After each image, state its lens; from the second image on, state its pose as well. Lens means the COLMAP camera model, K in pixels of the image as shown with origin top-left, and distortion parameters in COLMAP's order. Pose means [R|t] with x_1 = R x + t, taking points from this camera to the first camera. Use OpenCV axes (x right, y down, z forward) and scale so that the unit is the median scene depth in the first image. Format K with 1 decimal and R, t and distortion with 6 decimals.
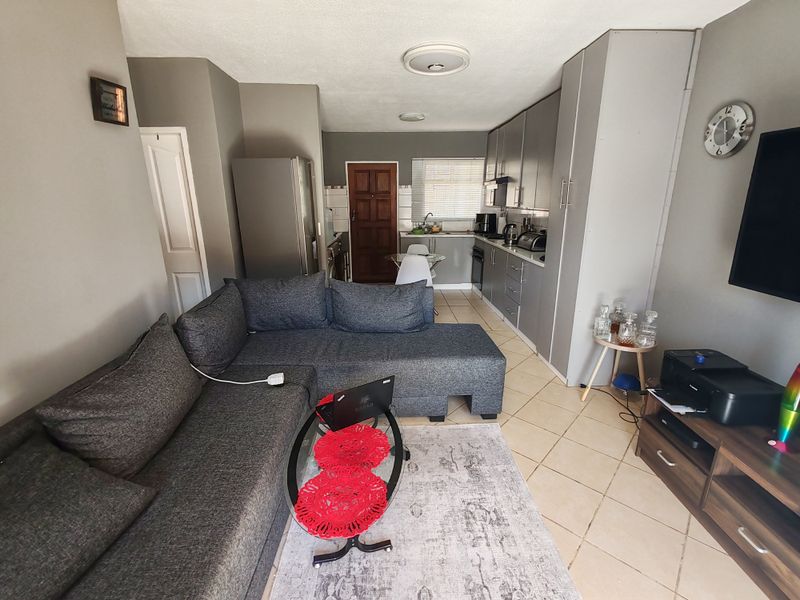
lens RADIAL K [[360.3, 0, 399.9], [0, 360.3, 300.4], [0, 0, 1]] dist [-0.000230, 0.000000]
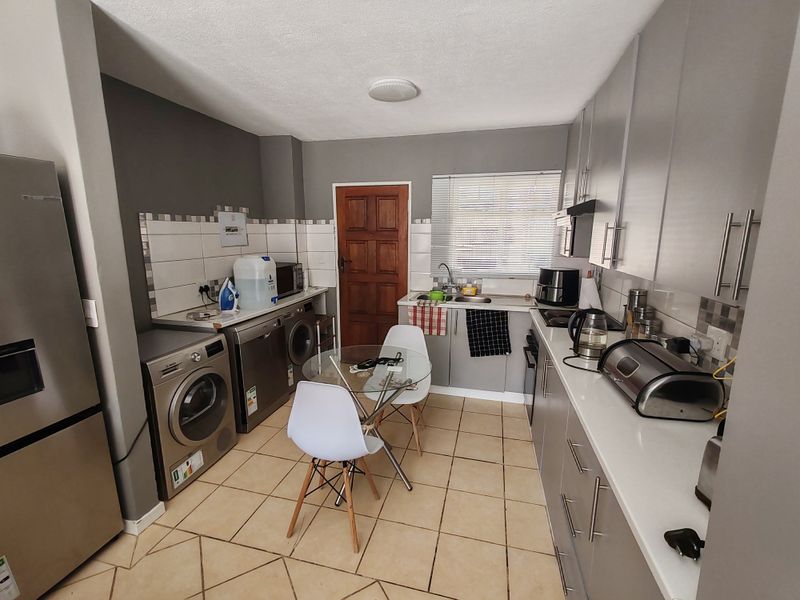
lens RADIAL K [[360.3, 0, 398.6], [0, 360.3, 299.6], [0, 0, 1]] dist [-0.000230, 0.000000]
pose [[0.953417, 0.064400, -0.294700, 0.170785], [-0.089549, 0.993330, -0.072642, -0.133727], [0.288057, 0.095648, 0.952825, 0.414232]]
